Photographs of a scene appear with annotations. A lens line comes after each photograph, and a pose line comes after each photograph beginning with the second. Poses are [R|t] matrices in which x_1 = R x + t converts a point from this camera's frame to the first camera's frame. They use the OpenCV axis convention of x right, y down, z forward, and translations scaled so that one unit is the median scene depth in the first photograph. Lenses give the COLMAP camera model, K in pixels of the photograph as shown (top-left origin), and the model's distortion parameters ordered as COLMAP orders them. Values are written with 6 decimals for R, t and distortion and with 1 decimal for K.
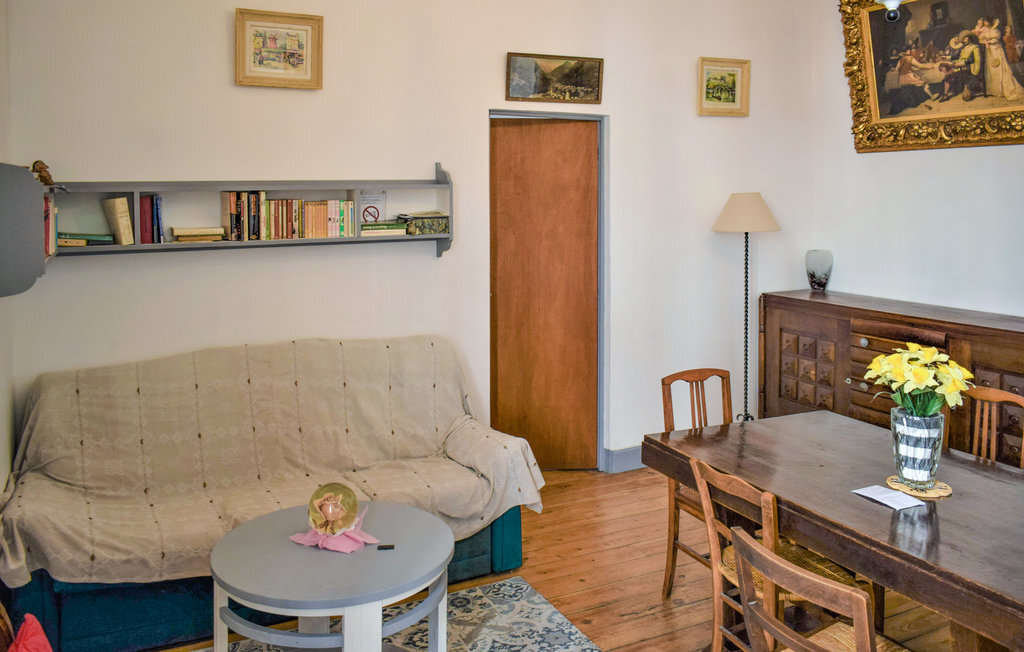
lens RADIAL K [[834.8, 0, 510.6], [0, 834.8, 192.5], [0, 0, 1]] dist [-0.008499, 0.002008]
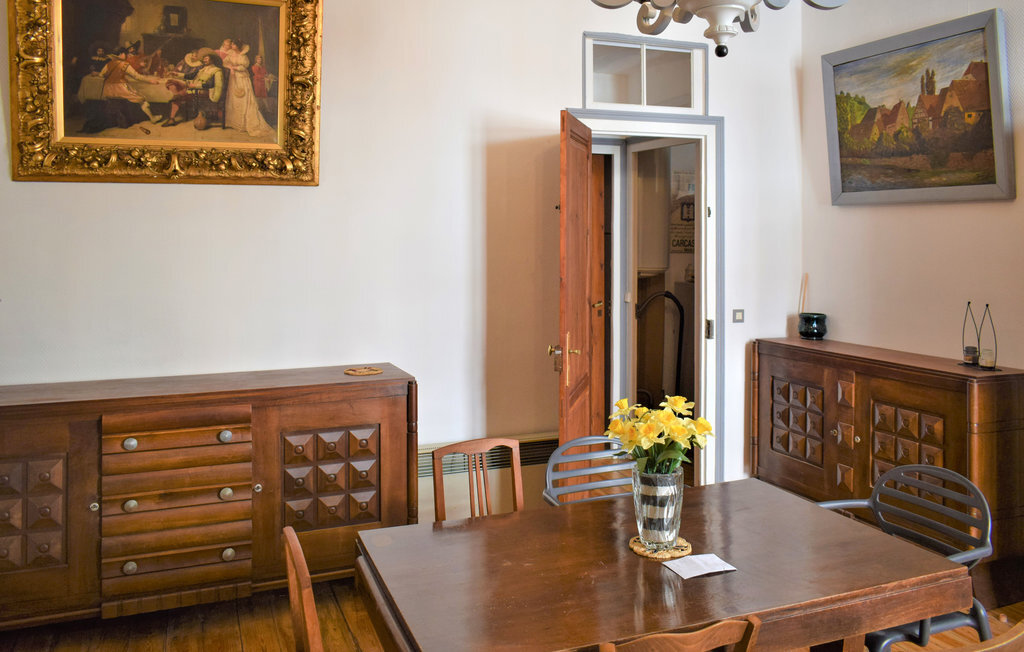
lens RADIAL K [[821.5, 0, 511.8], [0, 821.5, 206.0], [0, 0, 1]] dist [-0.013875, 0.007488]
pose [[0.089857, 0.035825, 0.995310, -0.260536], [0.003921, 0.999332, -0.036324, 0.000077], [-0.995947, 0.007167, 0.089657, 0.609308]]
